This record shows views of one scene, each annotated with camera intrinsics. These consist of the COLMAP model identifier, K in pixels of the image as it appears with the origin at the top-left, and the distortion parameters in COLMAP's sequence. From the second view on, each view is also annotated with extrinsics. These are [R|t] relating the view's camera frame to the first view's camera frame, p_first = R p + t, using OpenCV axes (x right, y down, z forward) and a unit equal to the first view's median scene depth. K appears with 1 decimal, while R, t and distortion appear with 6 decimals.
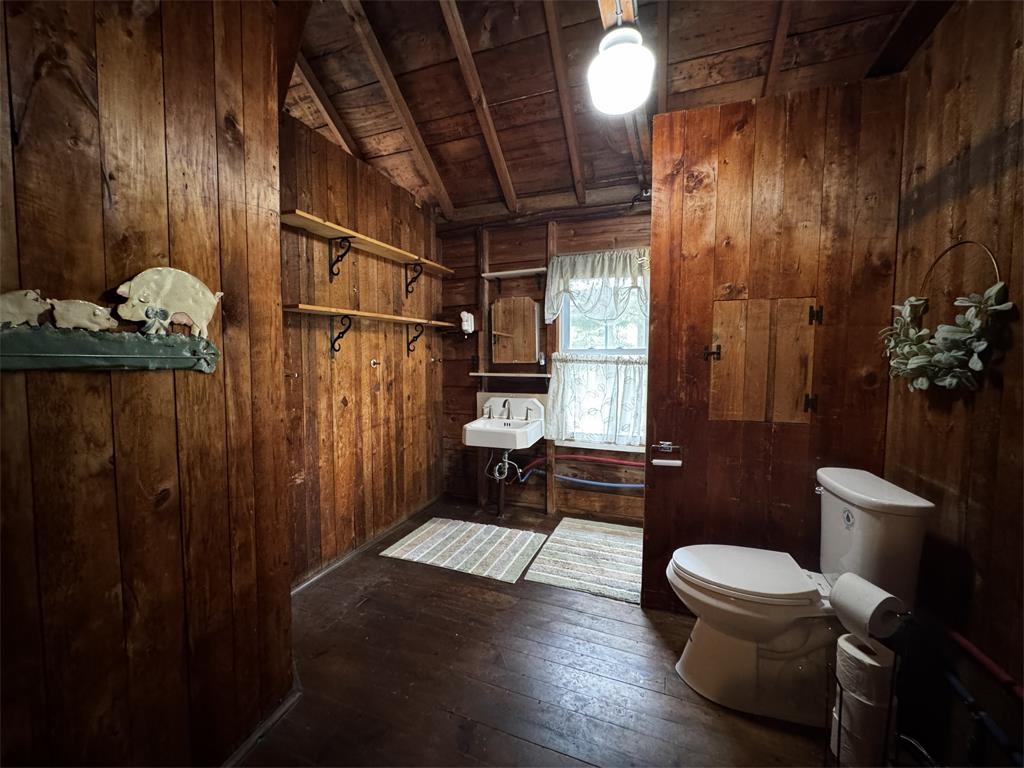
lens RADIAL K [[412.6, 0, 511.0], [0, 412.6, 383.4], [0, 0, 1]] dist [-0.000737, -0.000083]
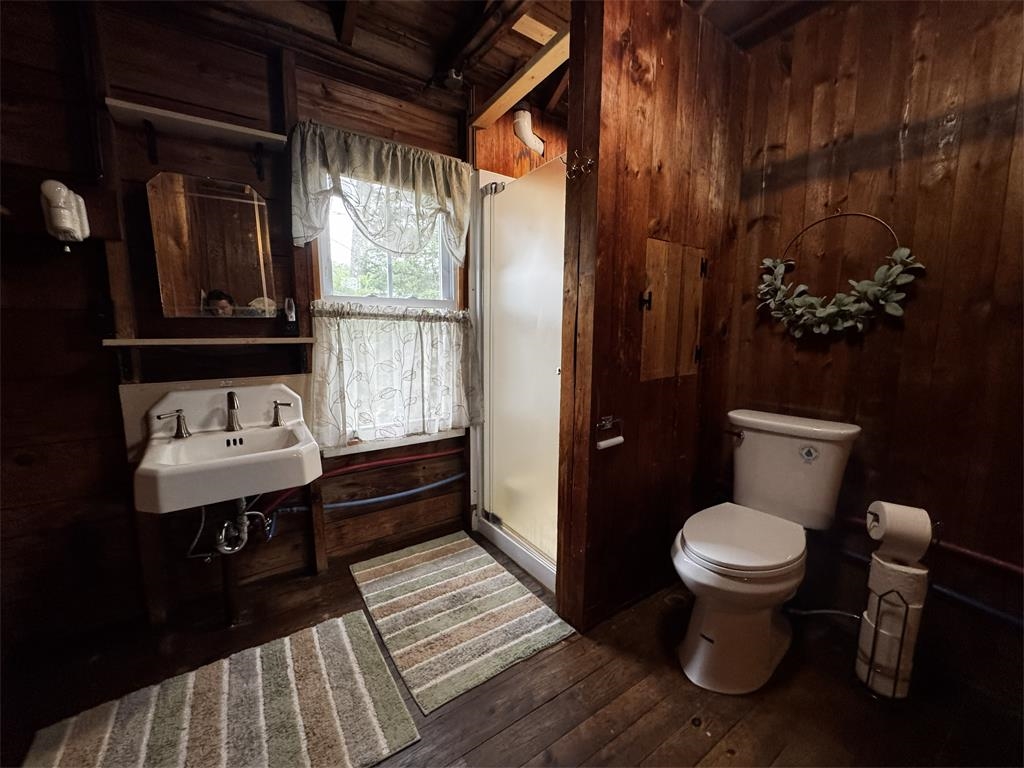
lens RADIAL K [[412.6, 0, 511.0], [0, 412.6, 383.4], [0, 0, 1]] dist [-0.000737, -0.000083]
pose [[0.563699, -0.108976, 0.818759, -0.238467], [0.049609, 0.993936, 0.098137, -0.002432], [-0.824489, -0.014702, 0.565687, 0.485792]]
